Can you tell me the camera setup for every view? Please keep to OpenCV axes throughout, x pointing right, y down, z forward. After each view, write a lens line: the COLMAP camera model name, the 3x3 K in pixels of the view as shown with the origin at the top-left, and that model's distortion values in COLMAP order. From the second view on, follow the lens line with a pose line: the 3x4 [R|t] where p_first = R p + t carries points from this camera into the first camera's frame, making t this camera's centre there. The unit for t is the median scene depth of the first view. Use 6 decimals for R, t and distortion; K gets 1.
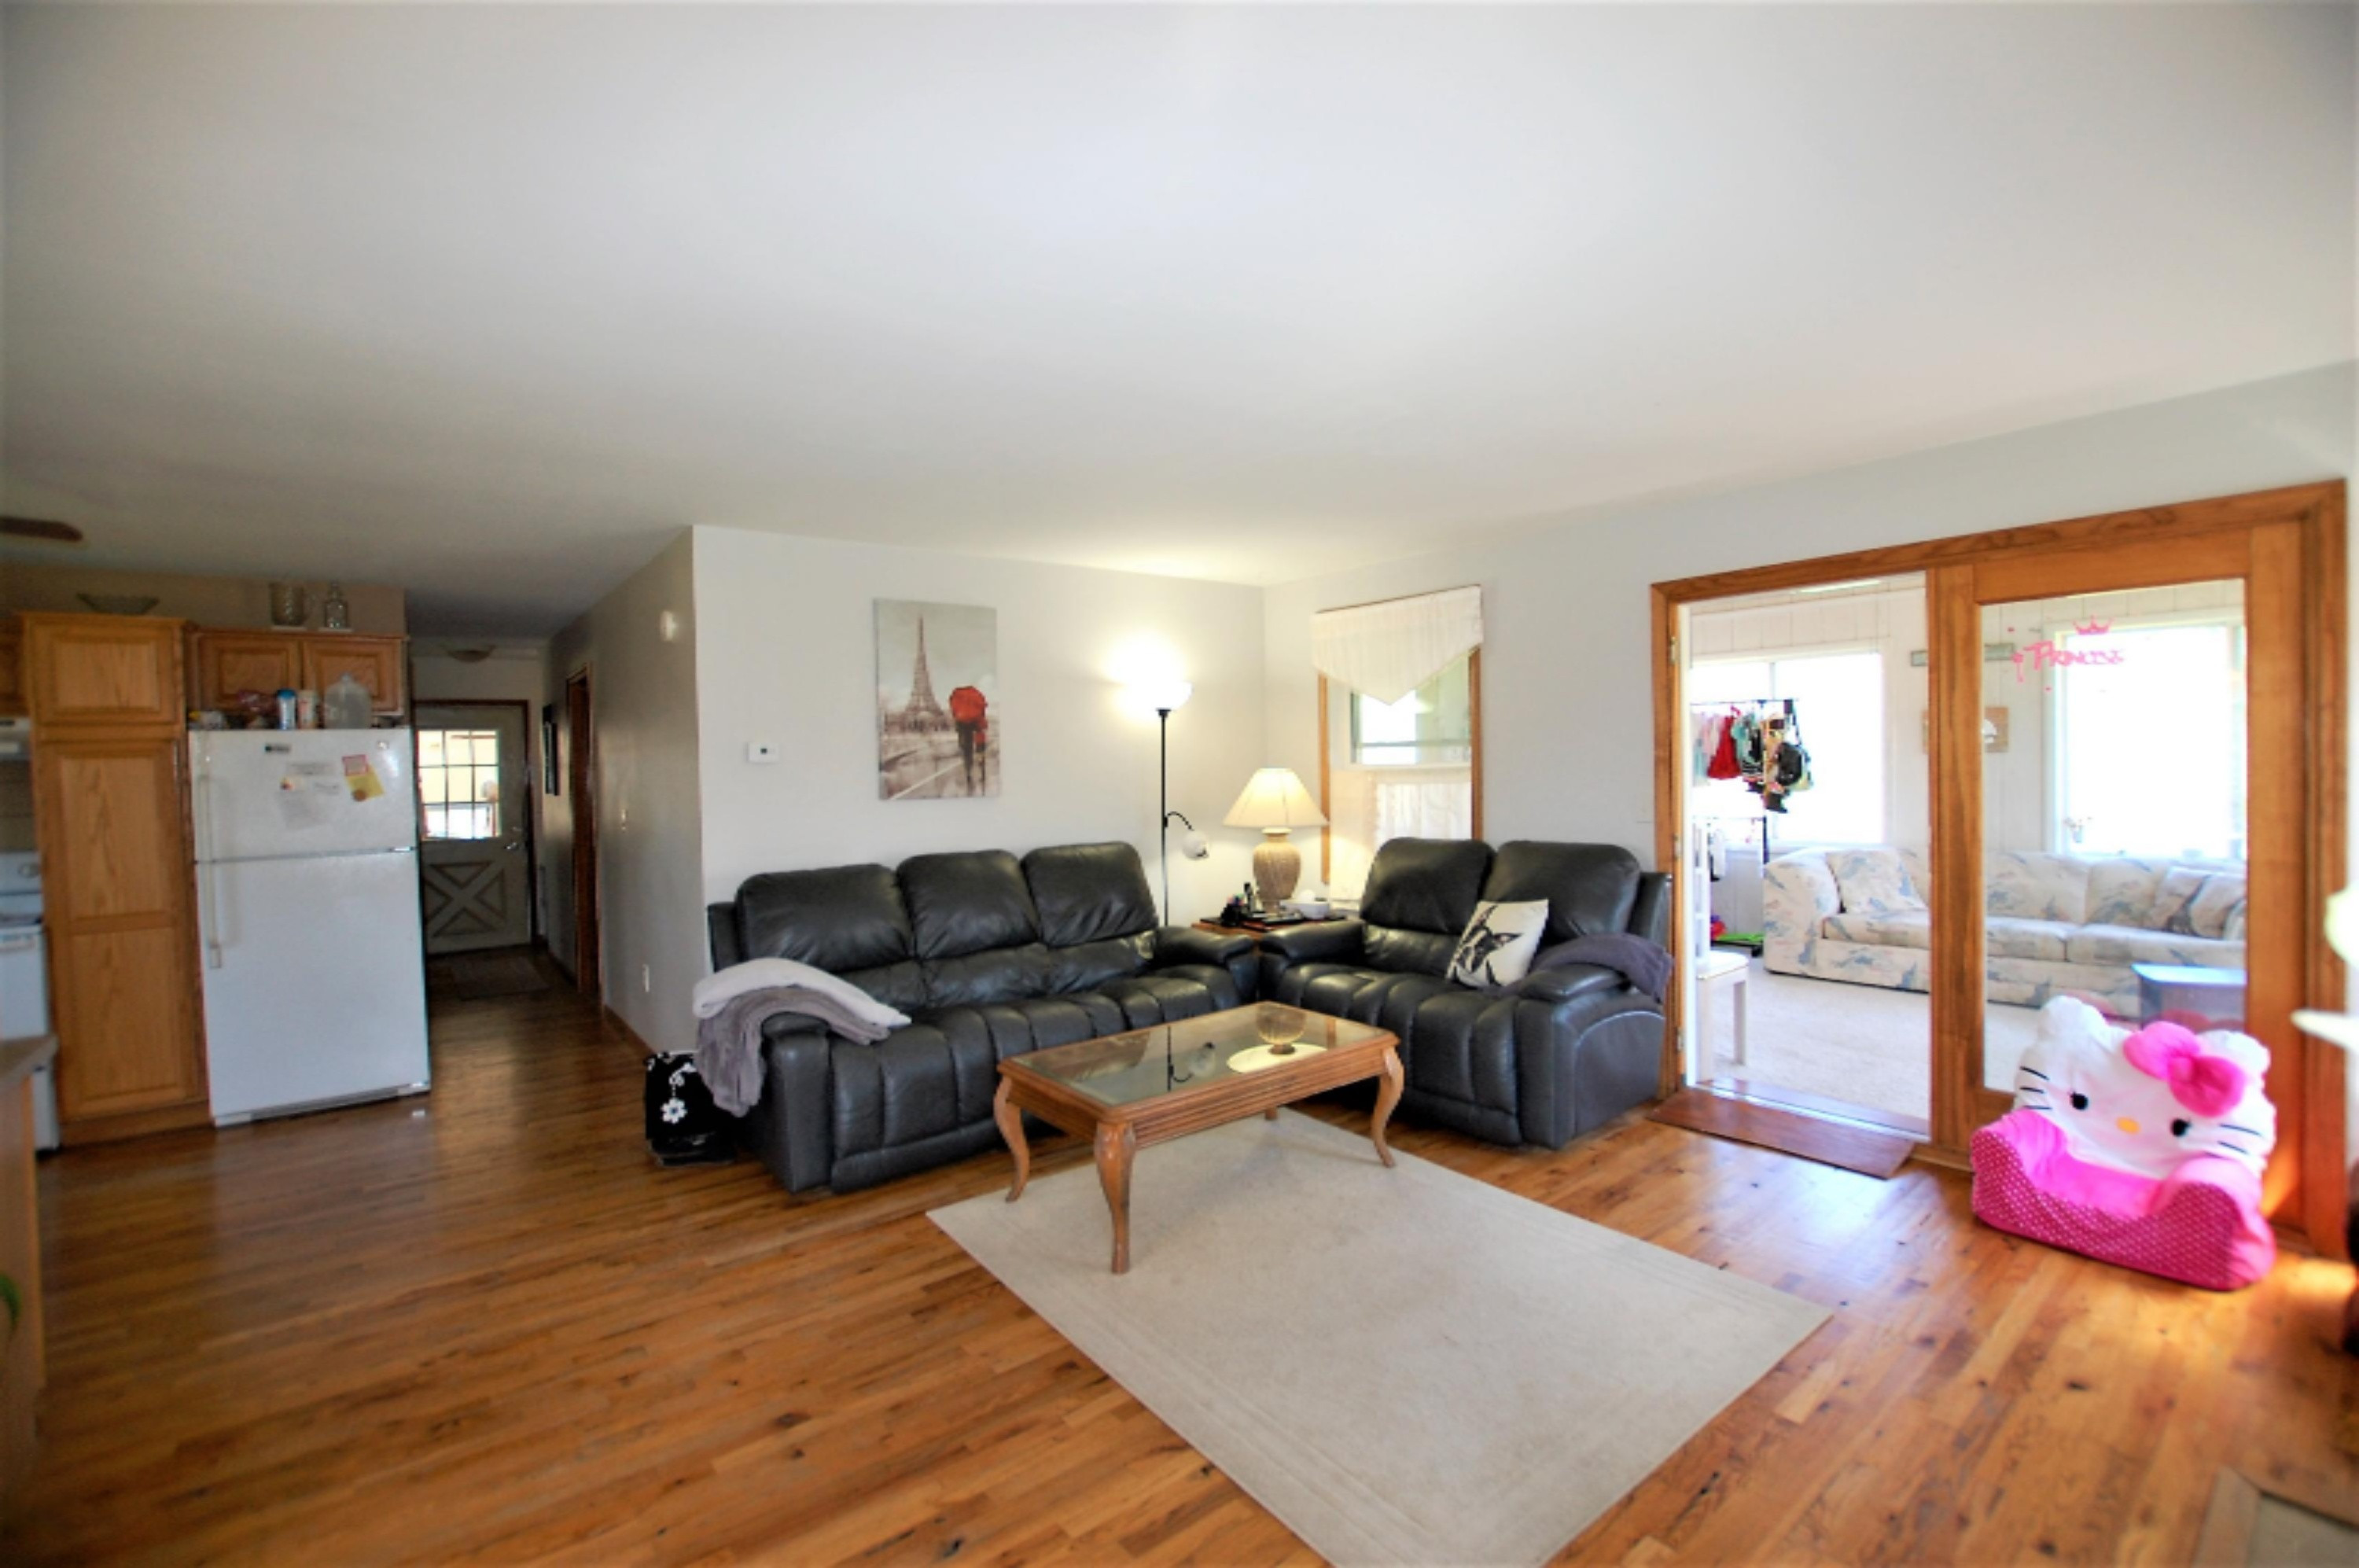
lens RADIAL K [[1054.4, 0, 1179.5], [0, 1054.4, 784.0], [0, 0, 1]] dist [-0.030169, -0.000105]
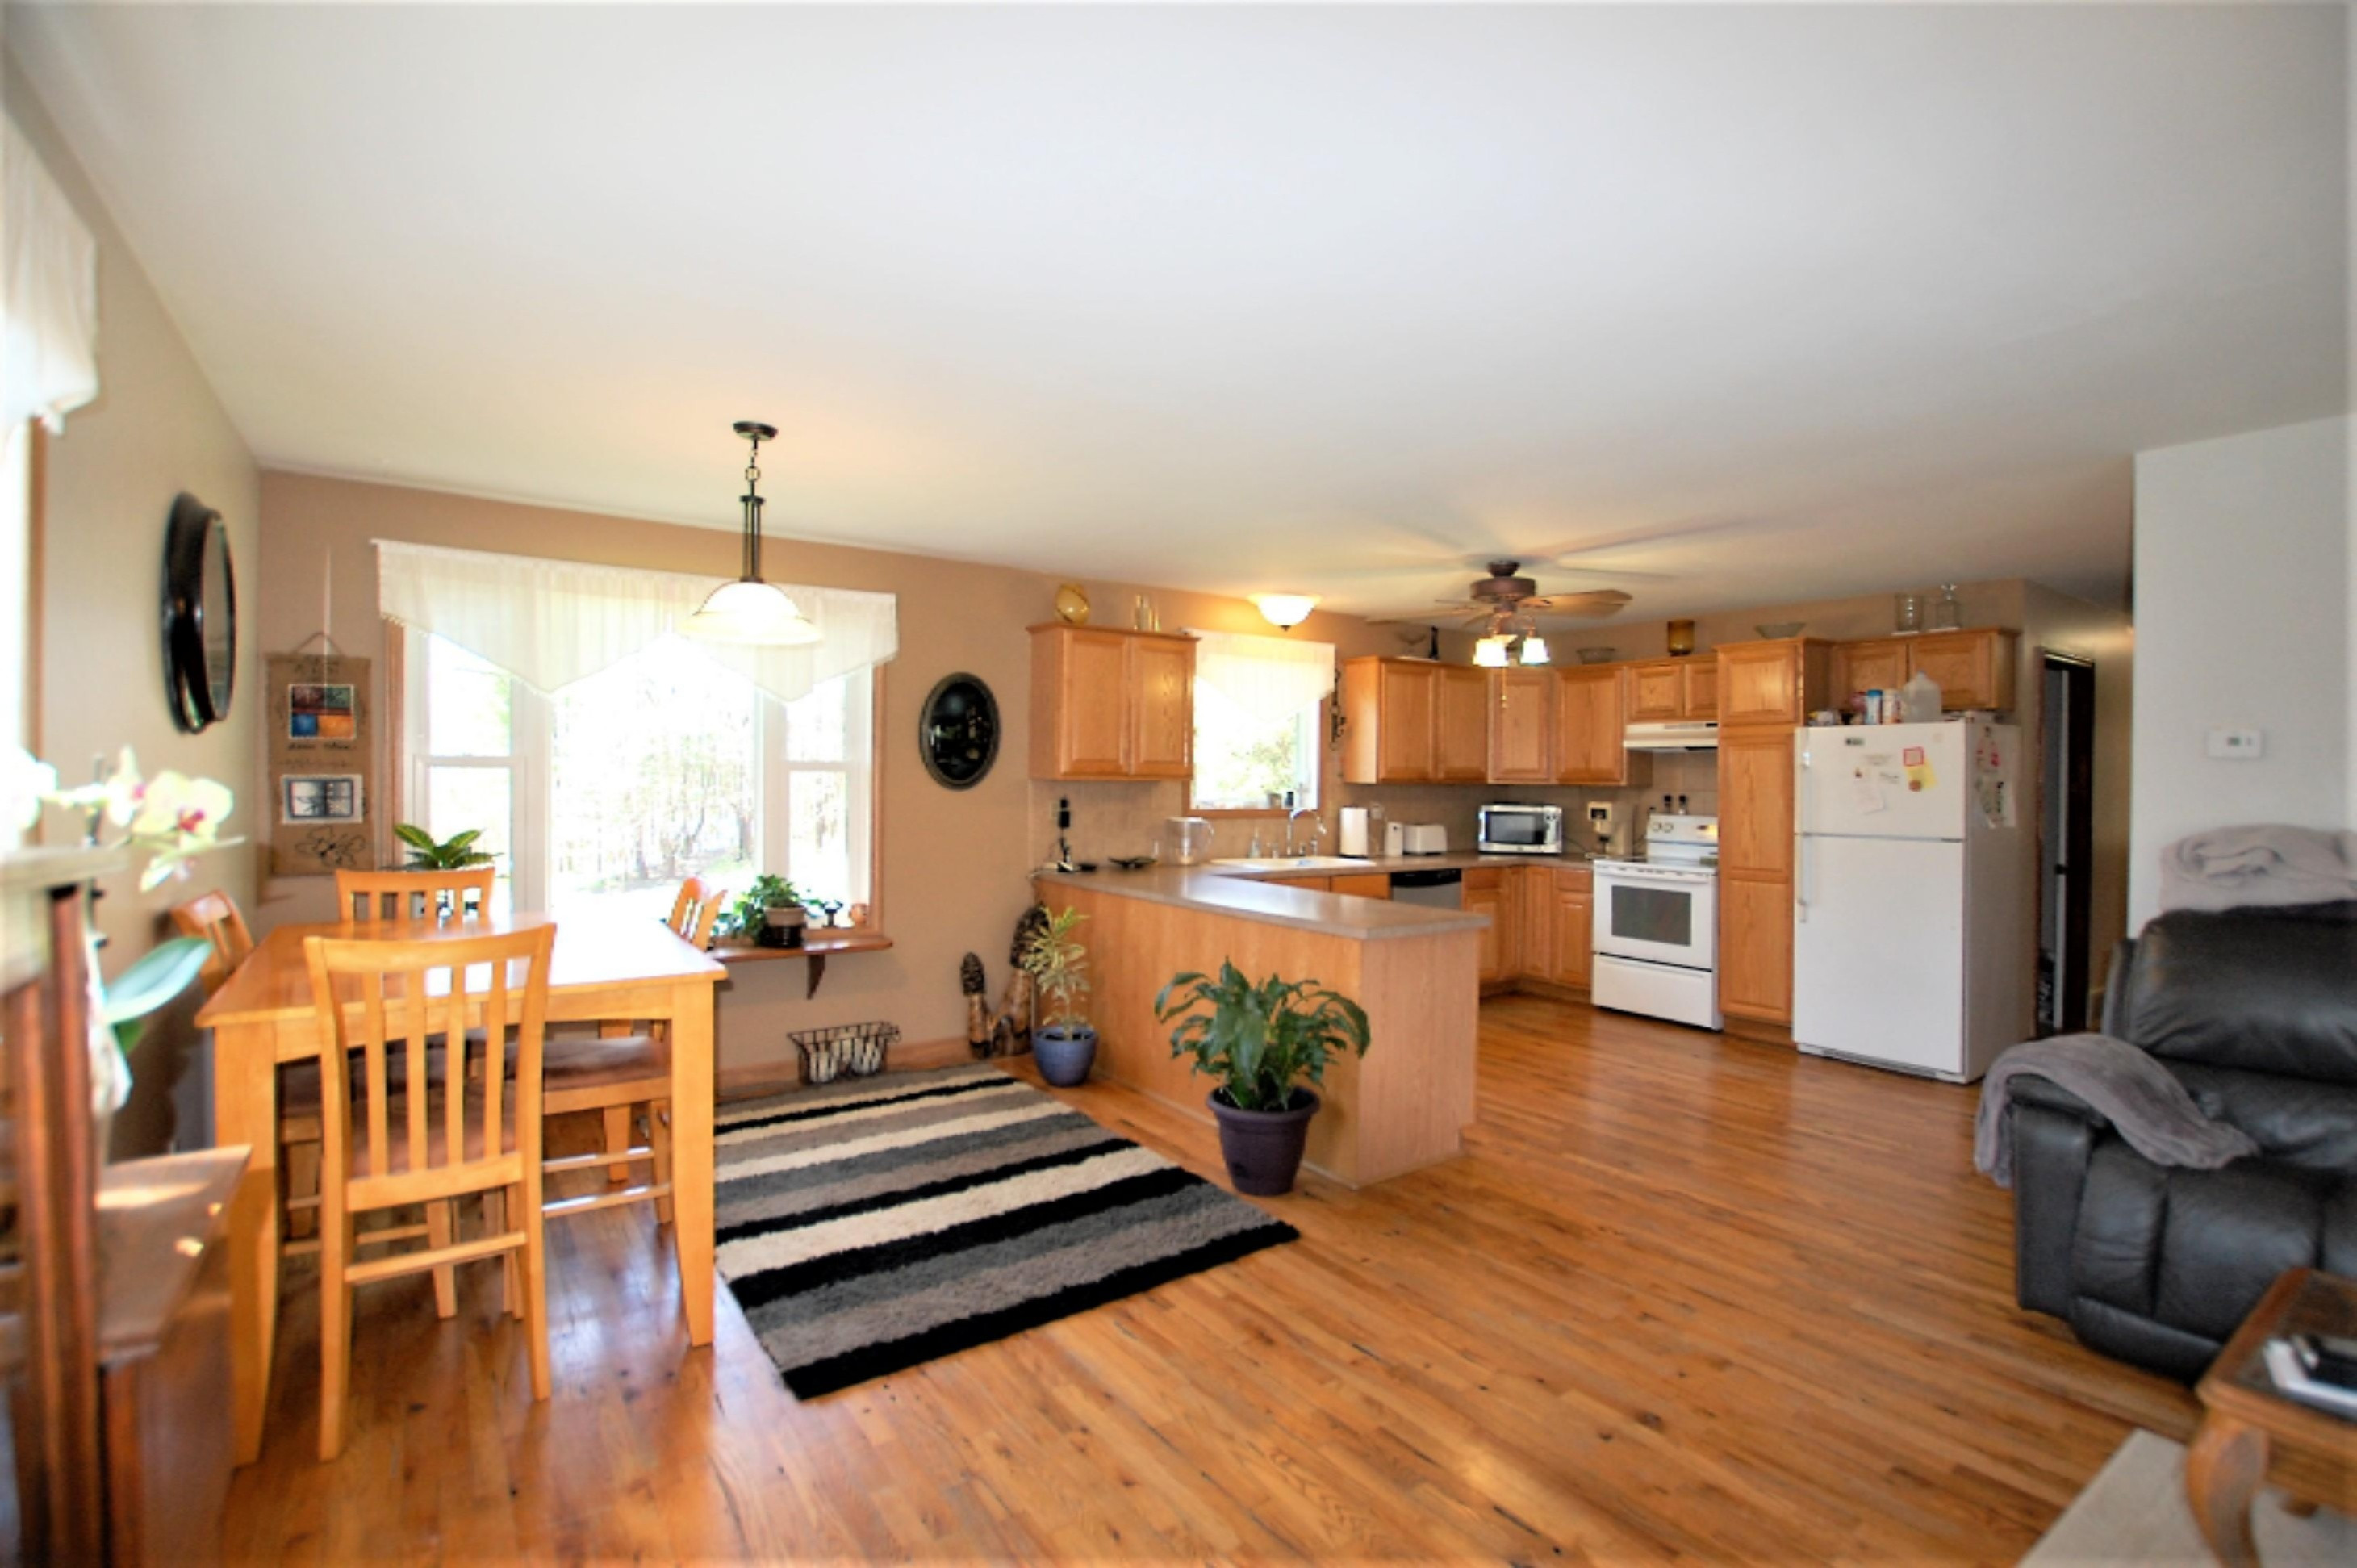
lens RADIAL K [[1053.5, 0, 1178.5], [0, 1053.5, 784.0], [0, 0, 1]] dist [-0.030169, -0.000105]
pose [[-0.056400, 0.033182, -0.997857, 0.424769], [-0.028541, 0.998986, 0.034833, -0.007683], [0.998000, 0.030444, -0.055396, 0.411697]]
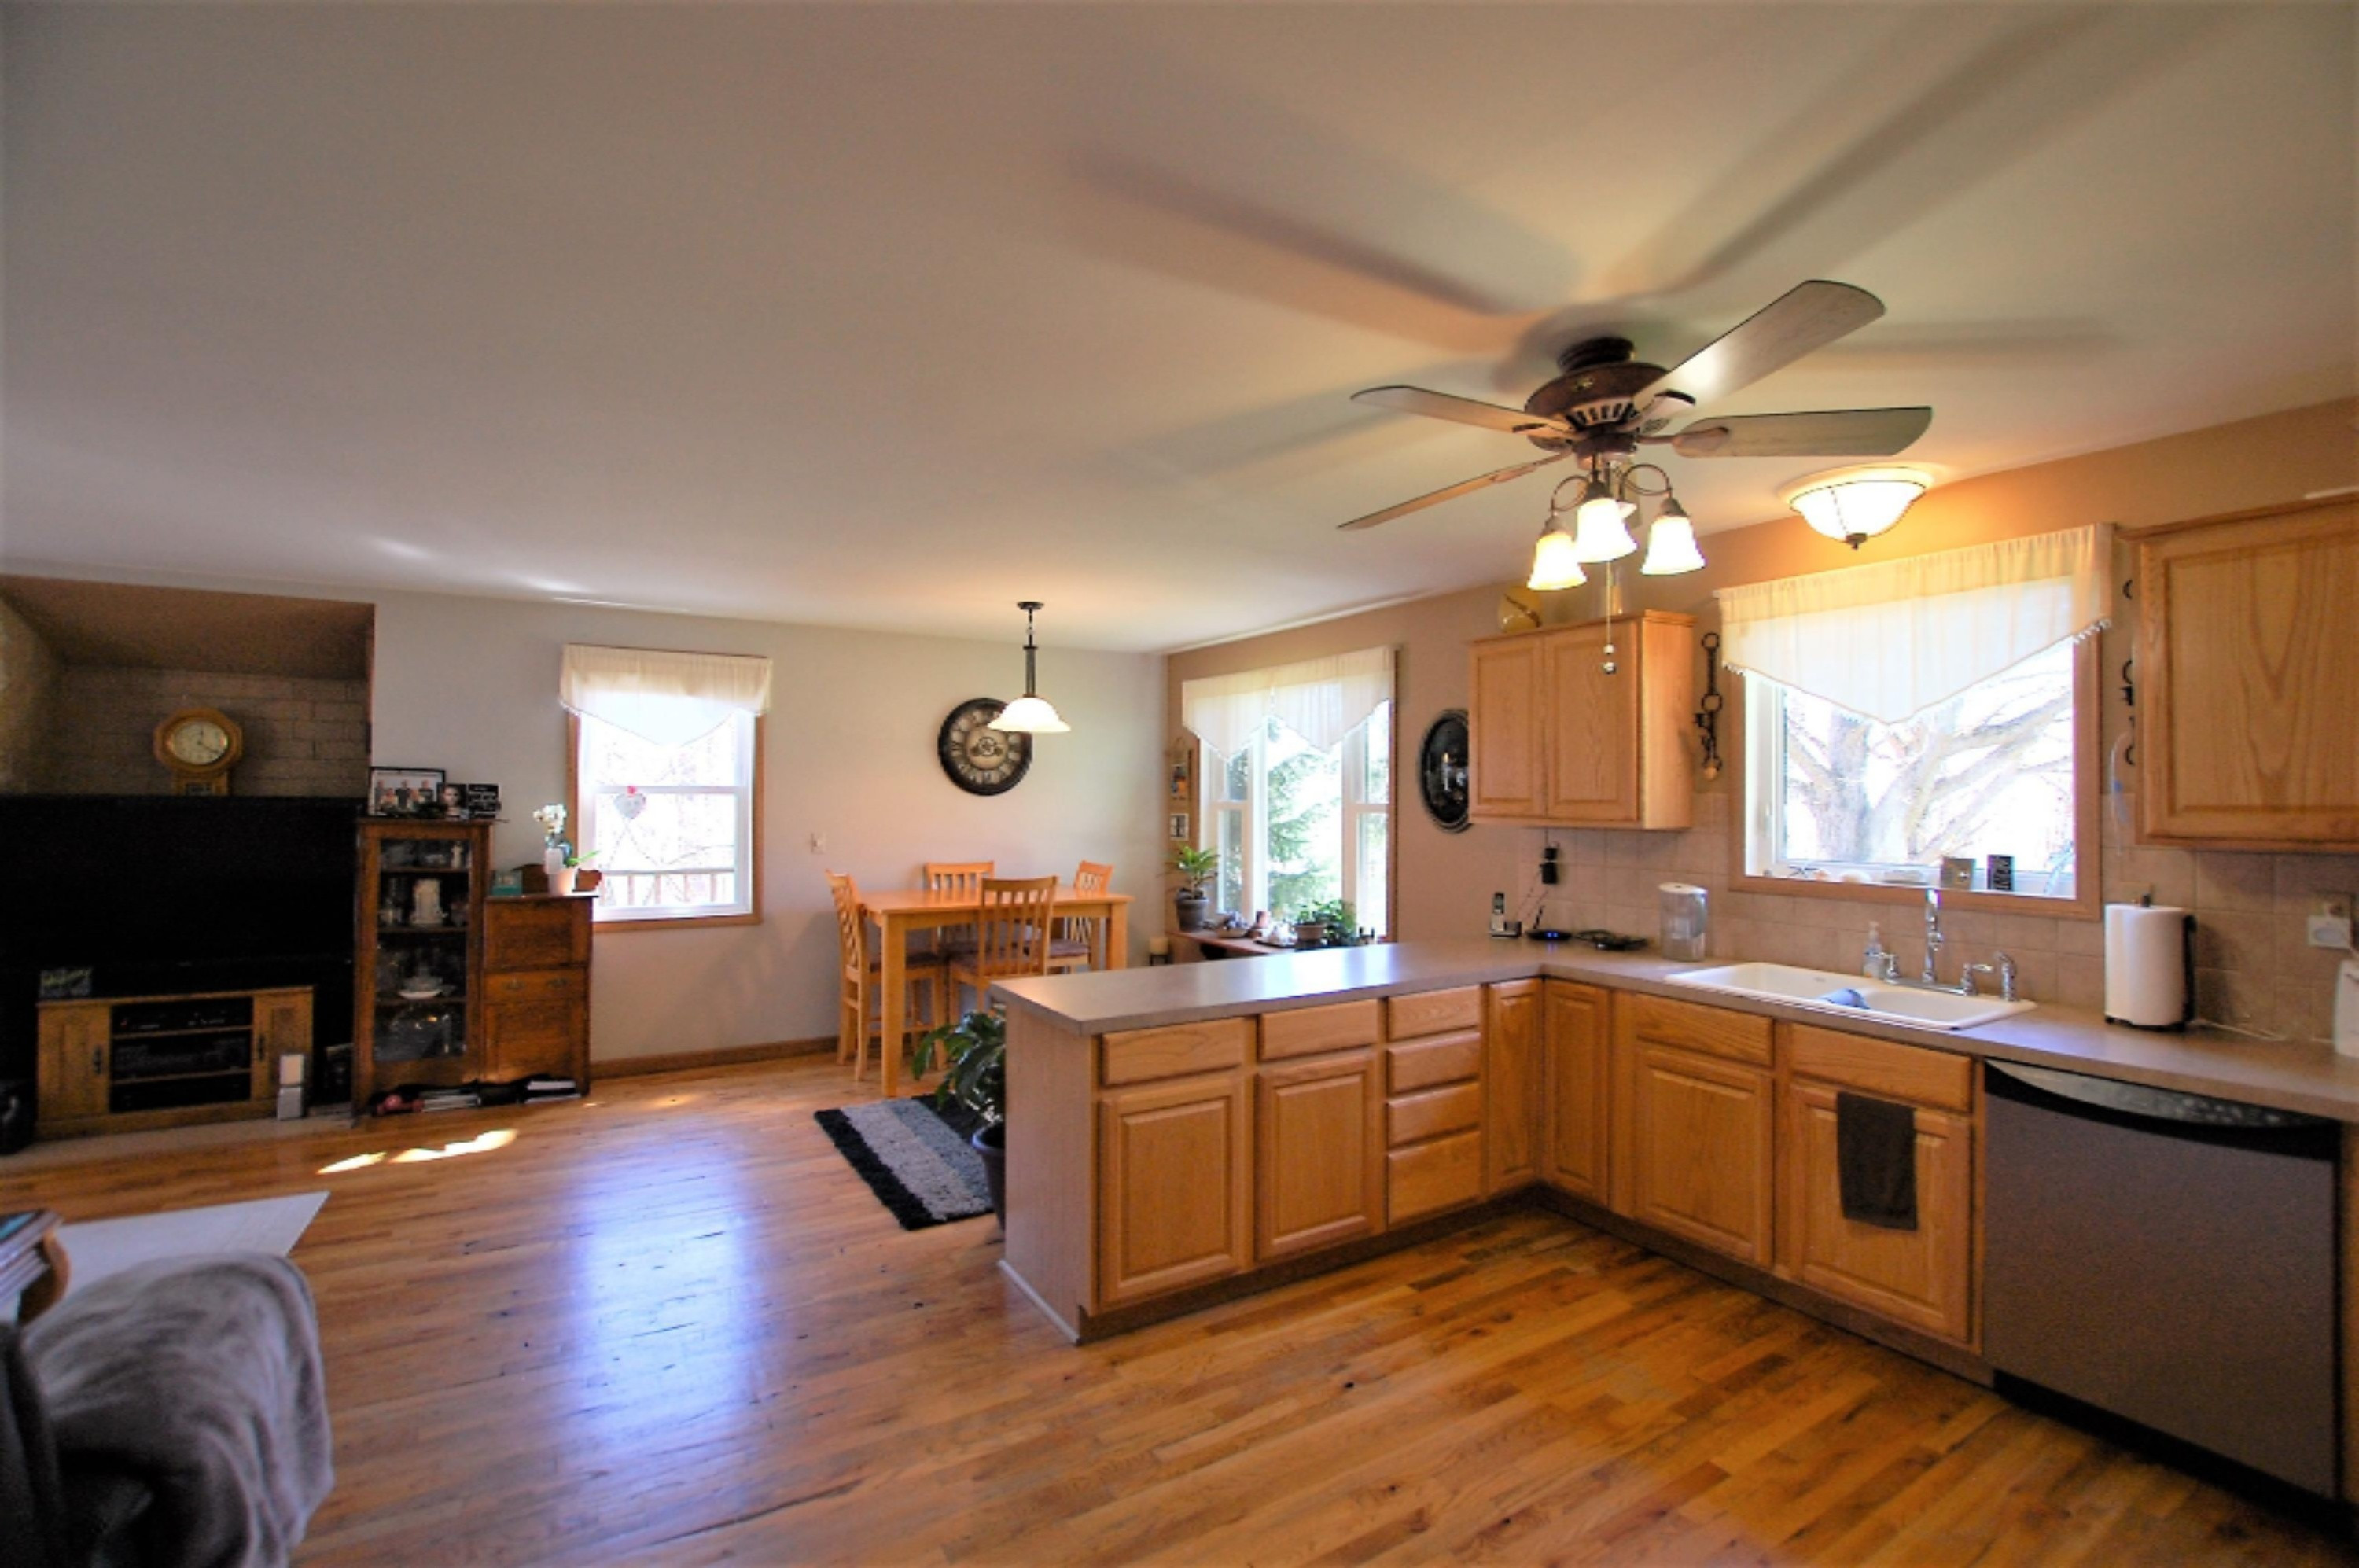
lens RADIAL K [[1018.5, 0, 1179.5], [0, 1018.5, 784.0], [0, 0, 1]] dist [-0.000075, -0.000040]
pose [[-0.992994, 0.025793, 0.115315, -0.947720], [0.026191, 0.999655, 0.001943, -0.016173], [-0.115225, 0.004950, -0.993327, 1.496633]]
